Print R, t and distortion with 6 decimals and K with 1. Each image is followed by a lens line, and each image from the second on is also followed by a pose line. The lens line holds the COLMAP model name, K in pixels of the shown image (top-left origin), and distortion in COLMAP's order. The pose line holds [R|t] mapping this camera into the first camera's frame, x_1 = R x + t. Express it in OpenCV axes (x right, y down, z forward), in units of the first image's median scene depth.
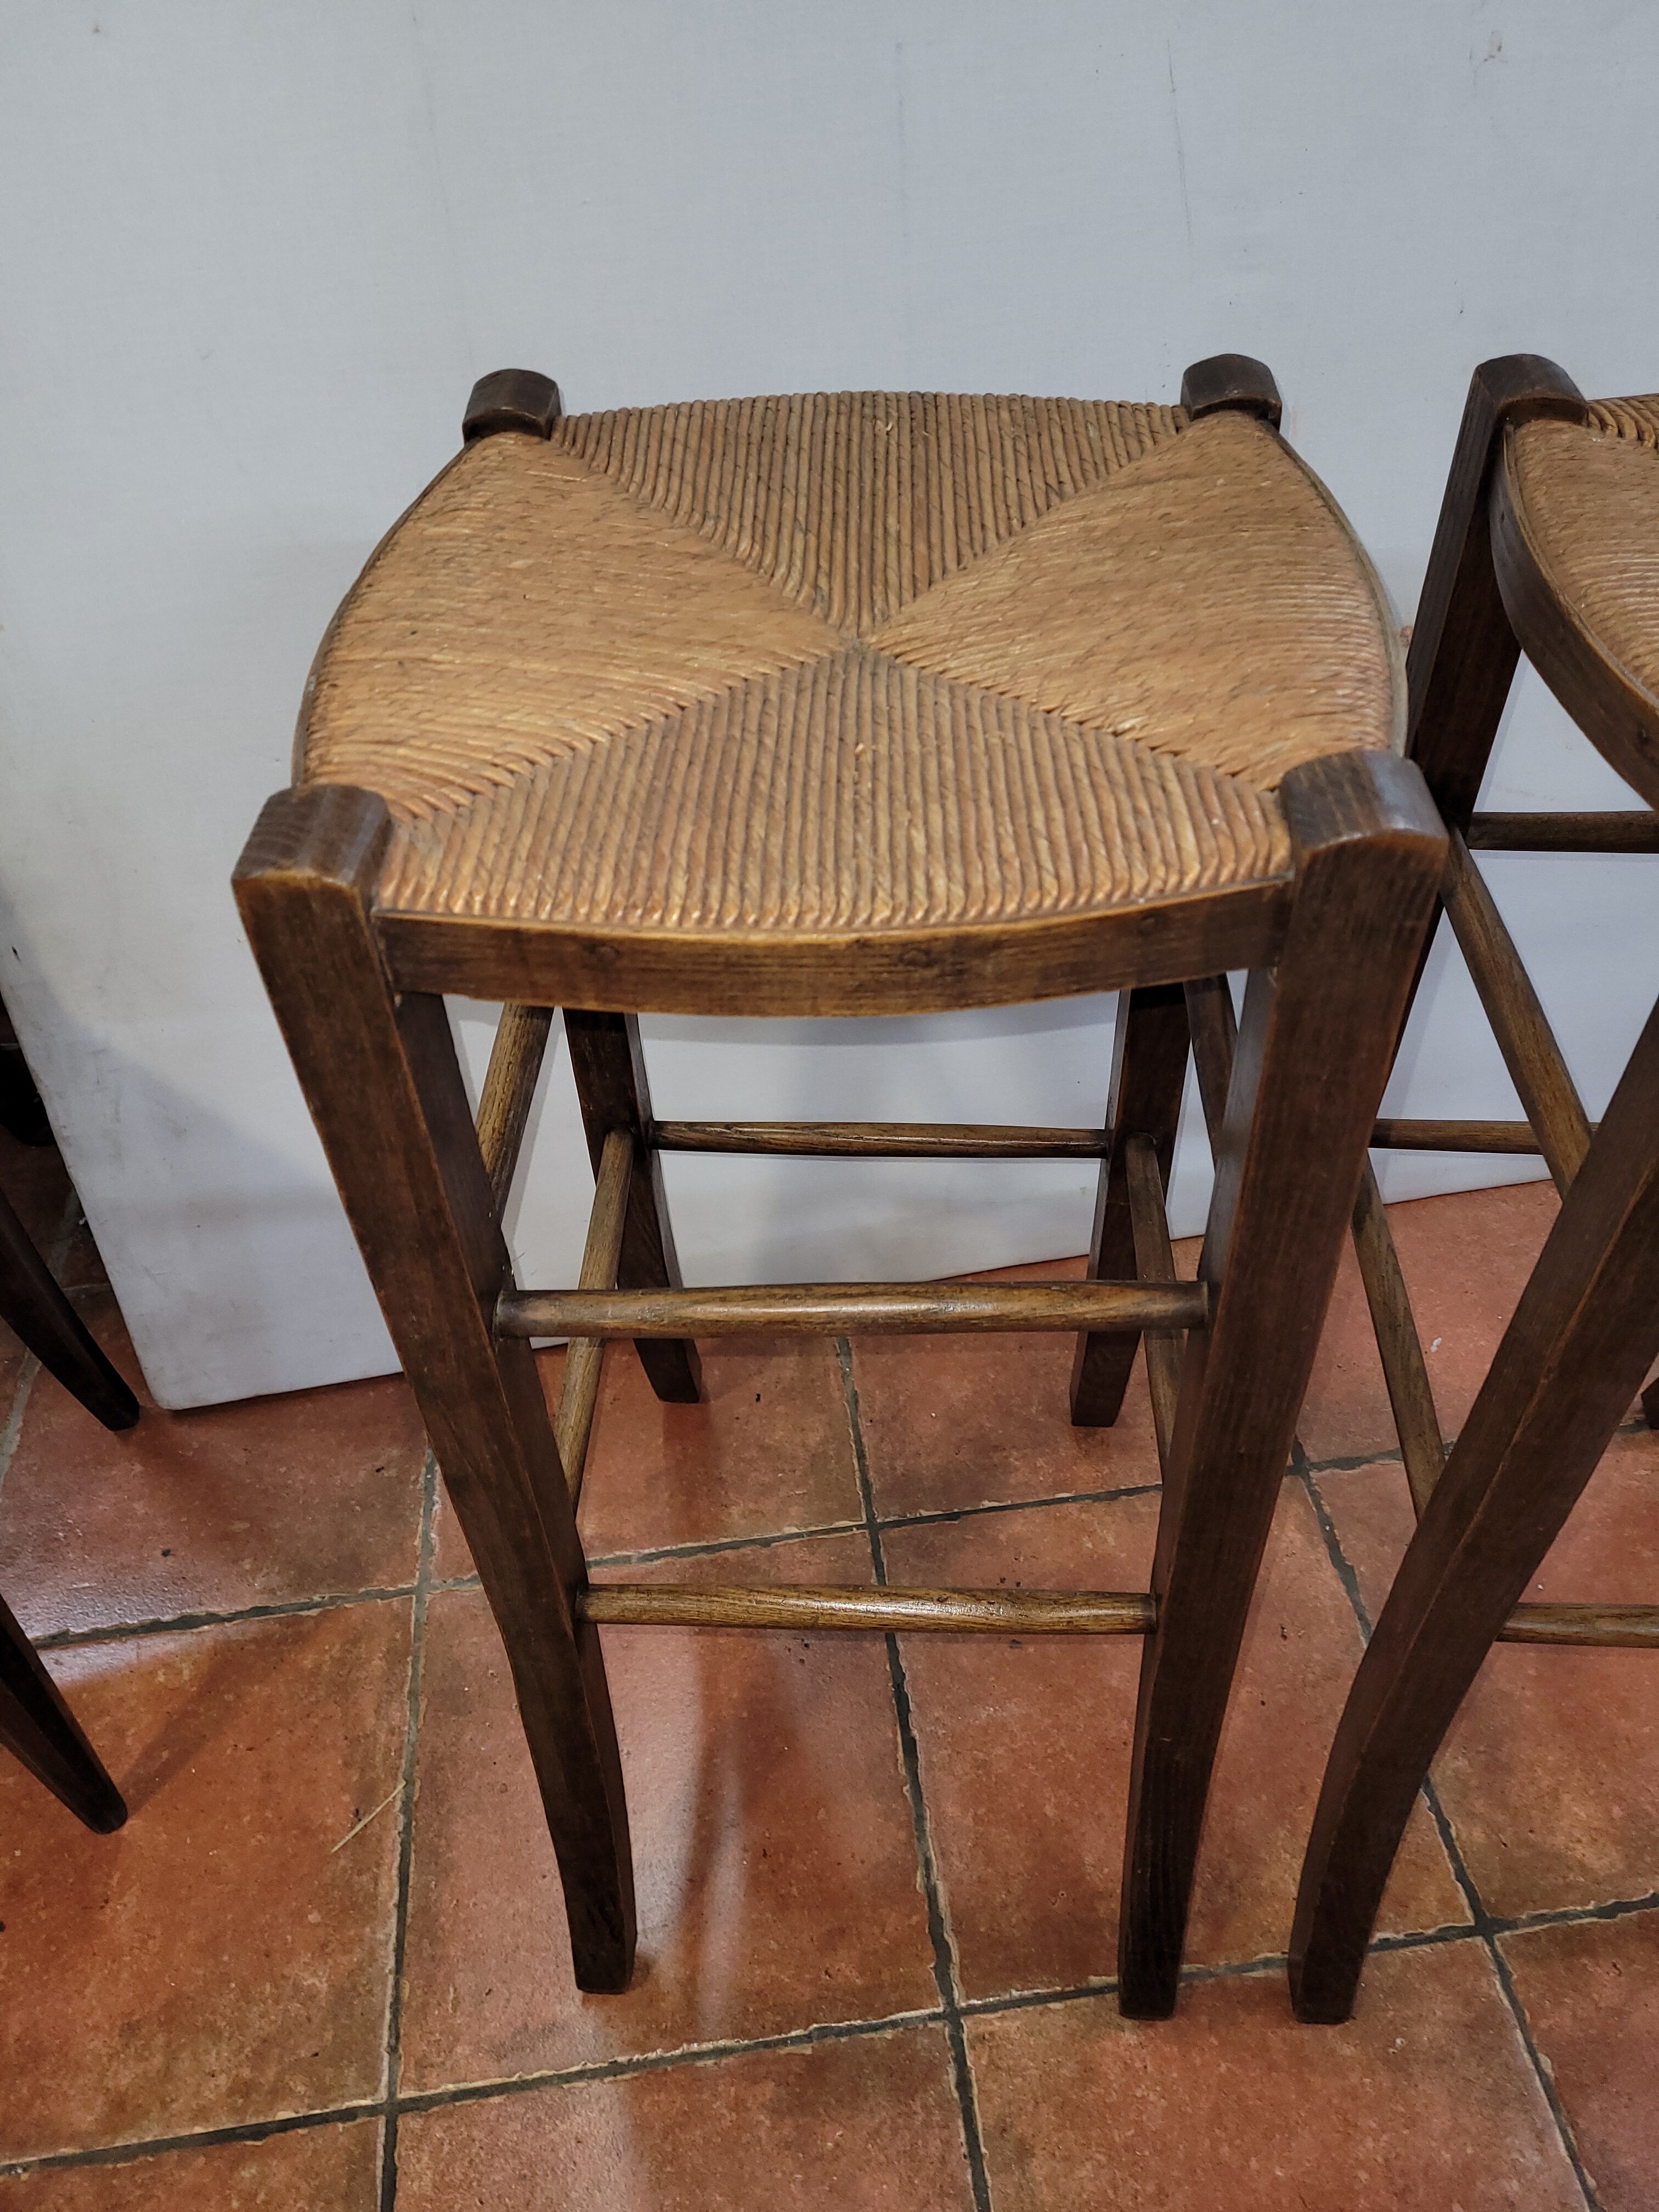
lens RADIAL K [[1651.8, 0, 851.4], [0, 1651.8, 1084.5], [0, 0, 1]] dist [0.057077, -0.048368]
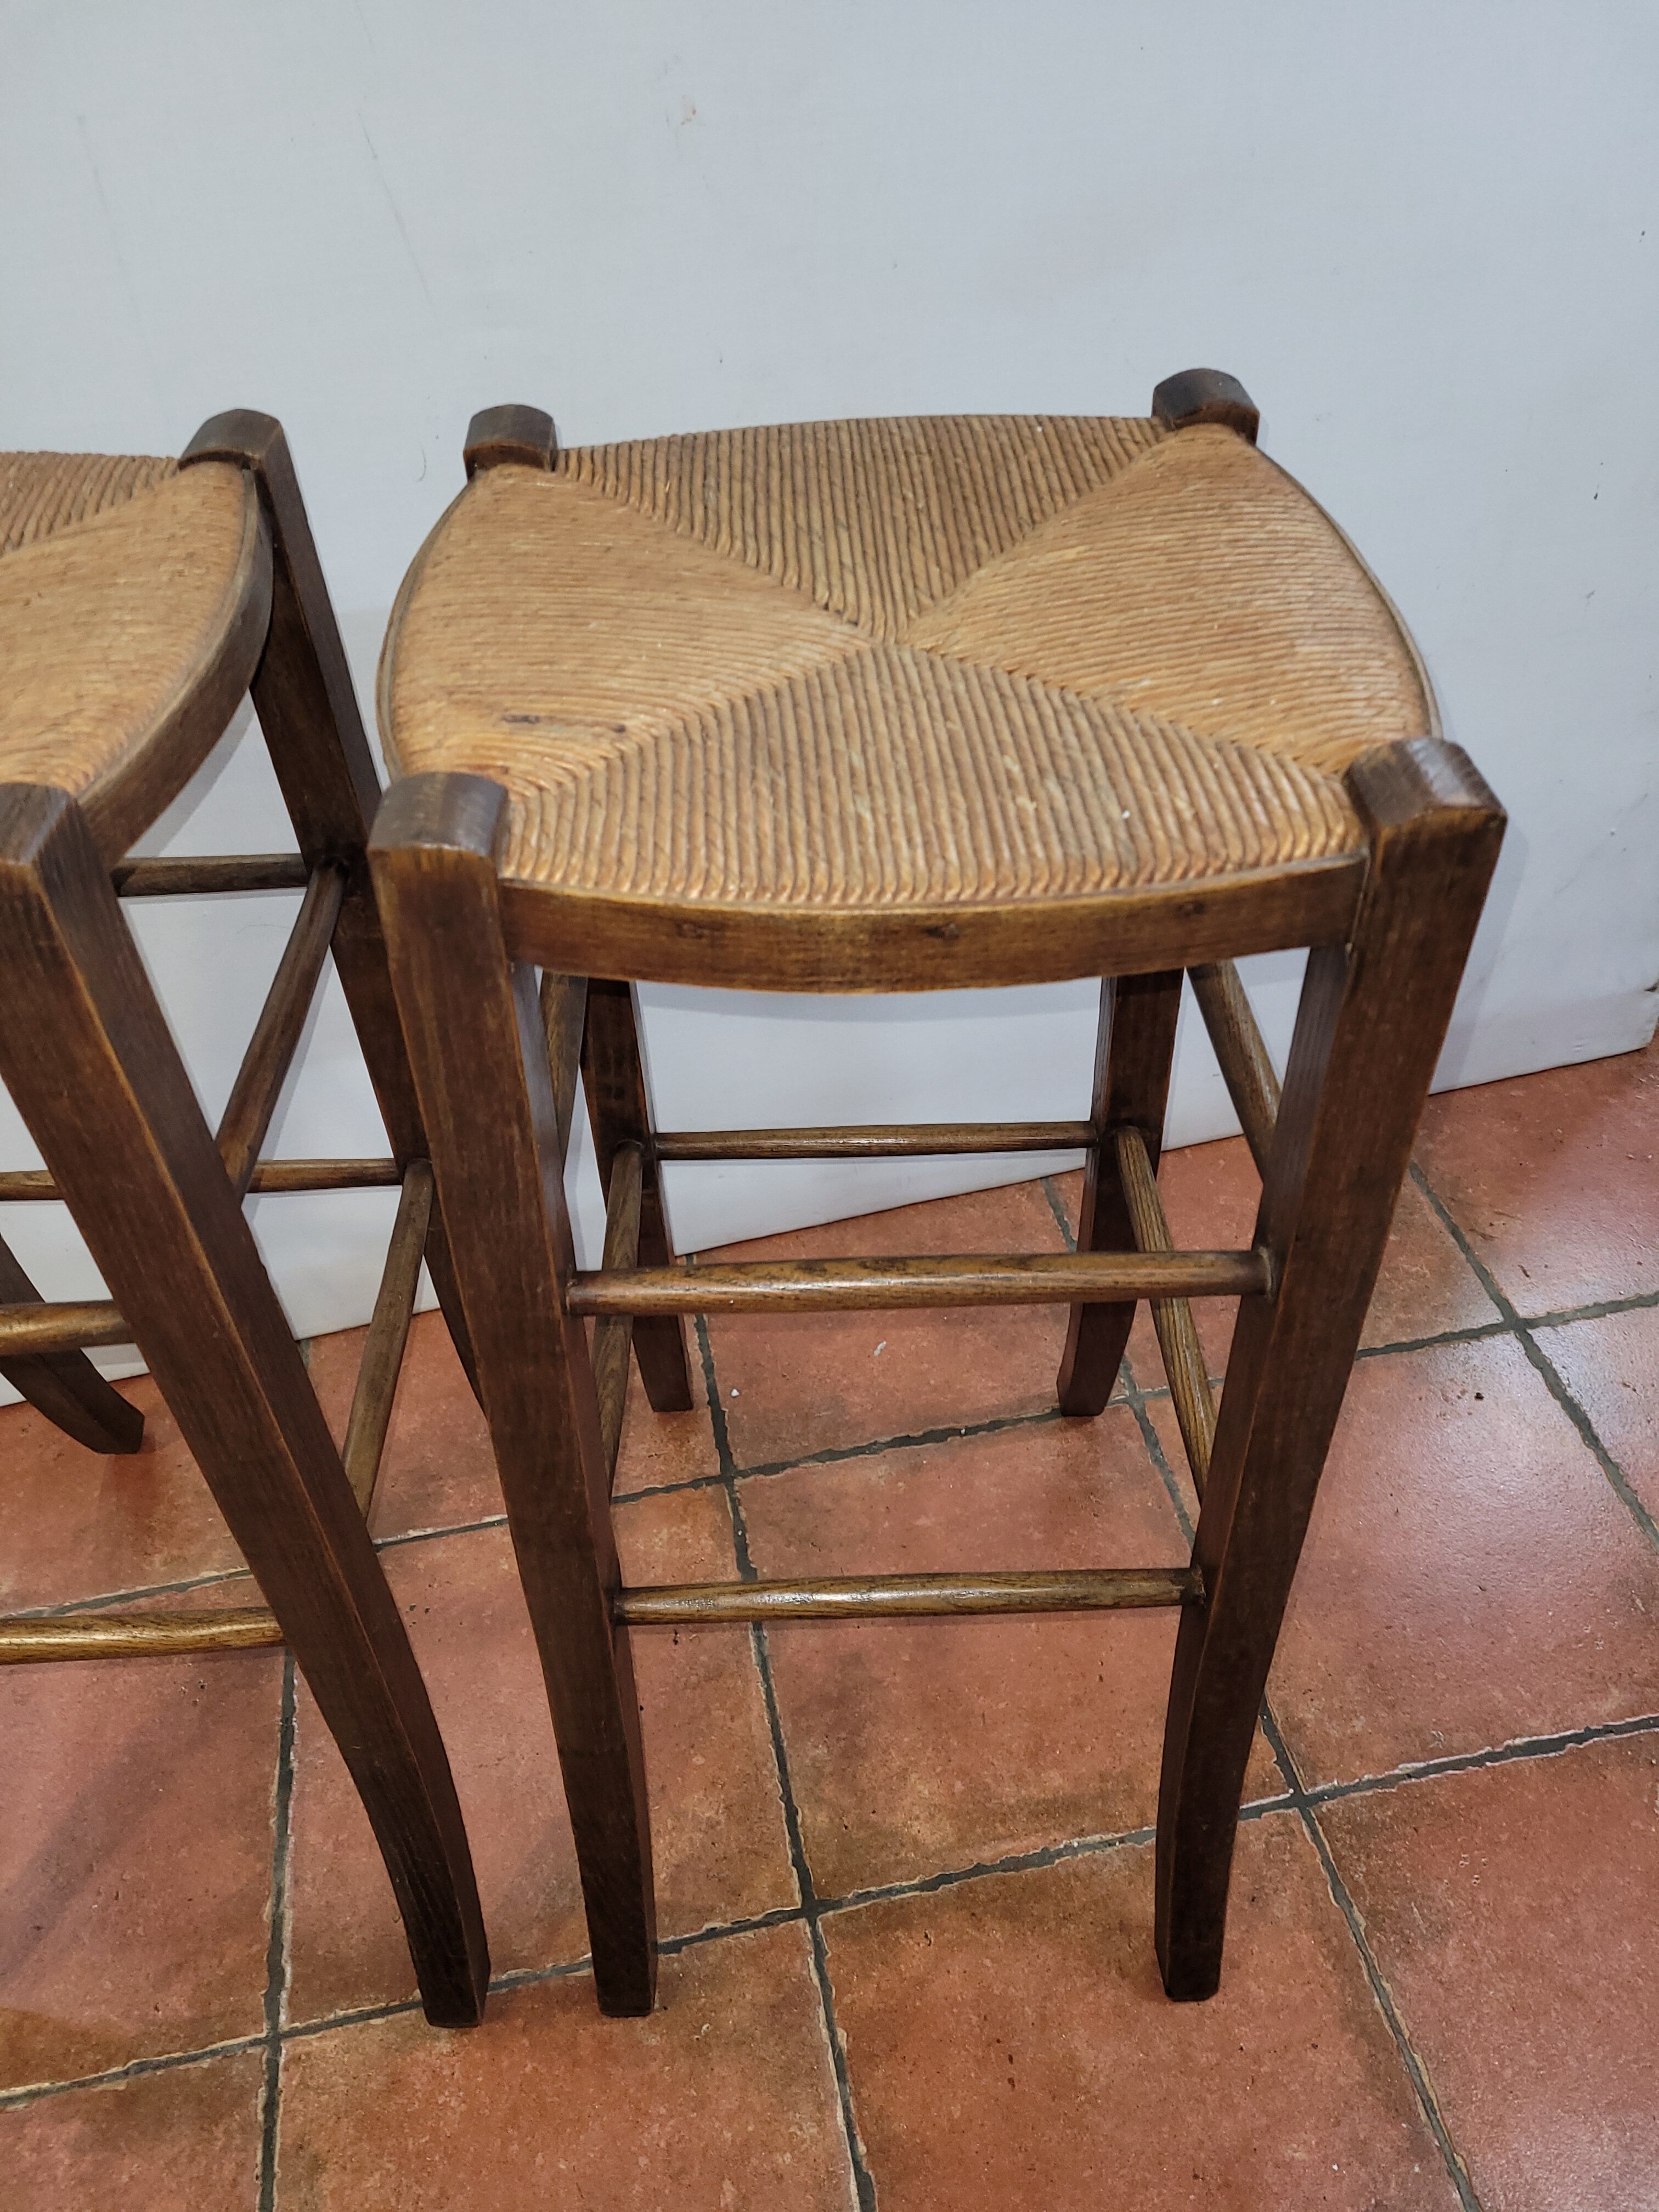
lens RADIAL K [[1651.8, 0, 847.4], [0, 1651.8, 1095.2], [0, 0, 1]] dist [0.057077, -0.048368]
pose [[0.997591, -0.050791, 0.047249, 0.379787], [0.051690, 0.998501, -0.017999, 0.021614], [-0.046264, 0.020398, 0.998721, -0.039853]]
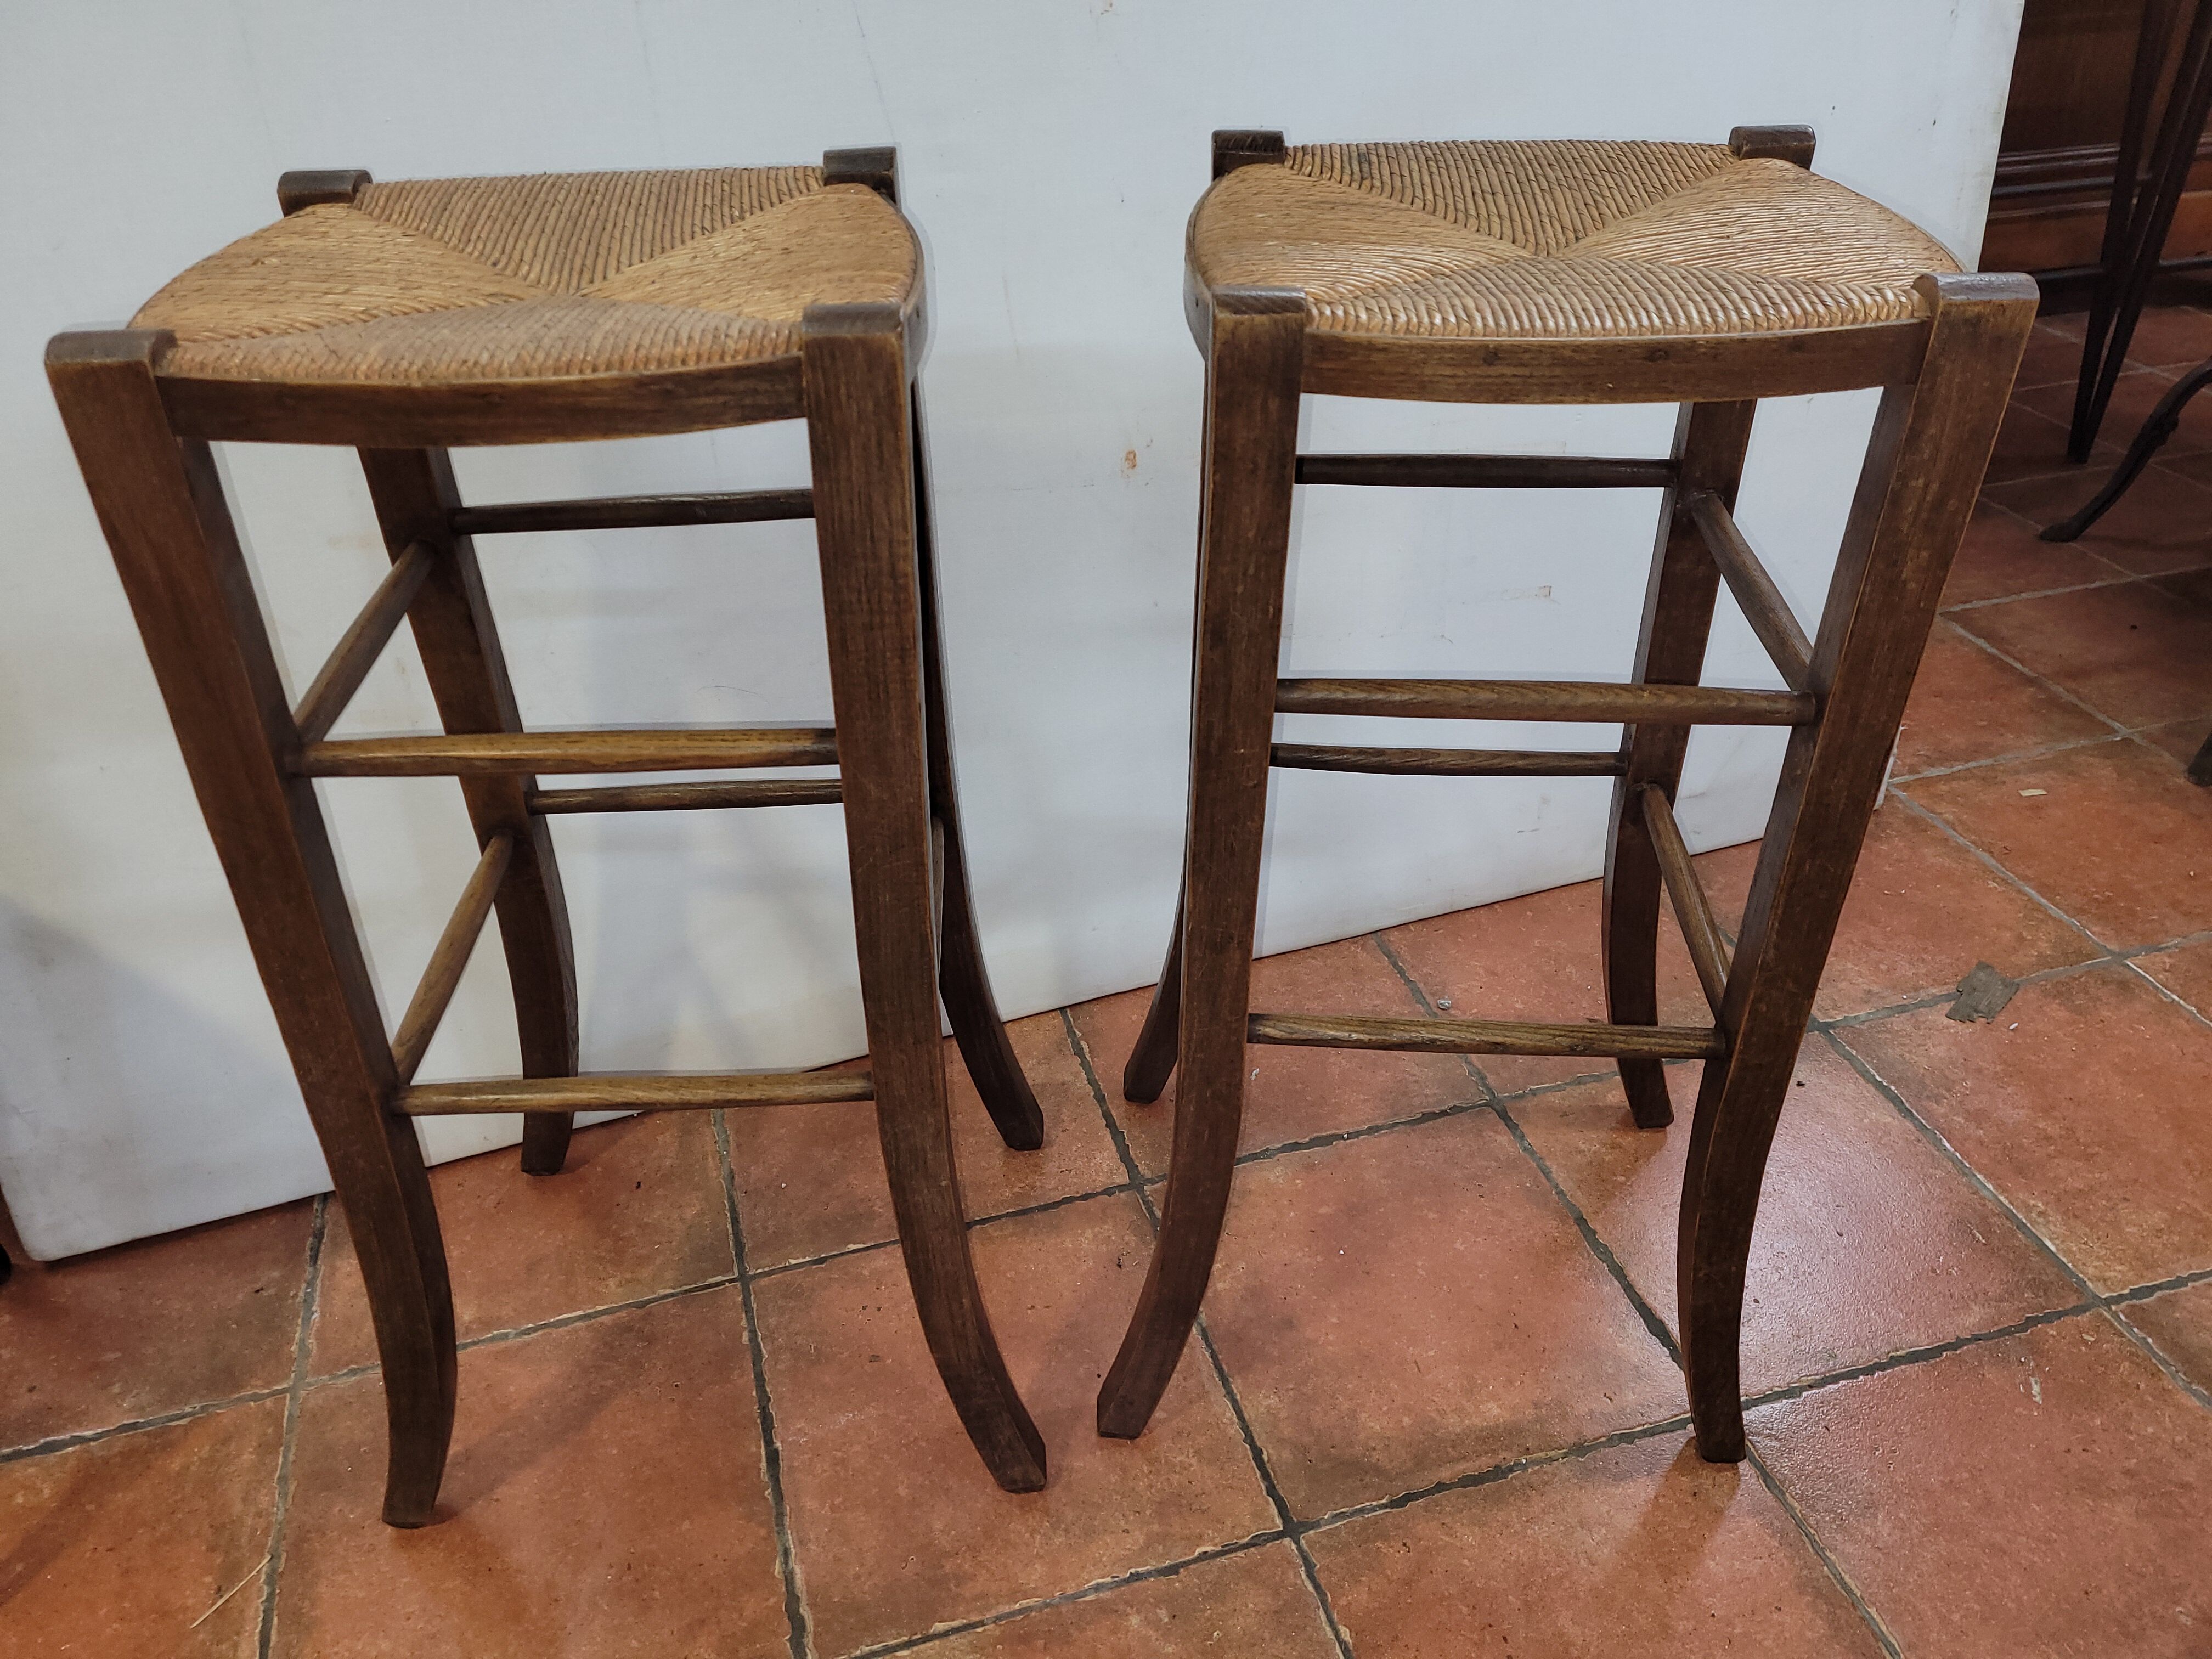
lens RADIAL K [[1651.8, 0, 1070.7], [0, 1651.8, 806.7], [0, 0, 1]] dist [0.057077, -0.048368]
pose [[0.989287, -0.078414, 0.123135, 0.136382], [0.100099, 0.978340, -0.181194, 0.222024], [-0.106260, 0.191578, 0.975708, -0.149743]]
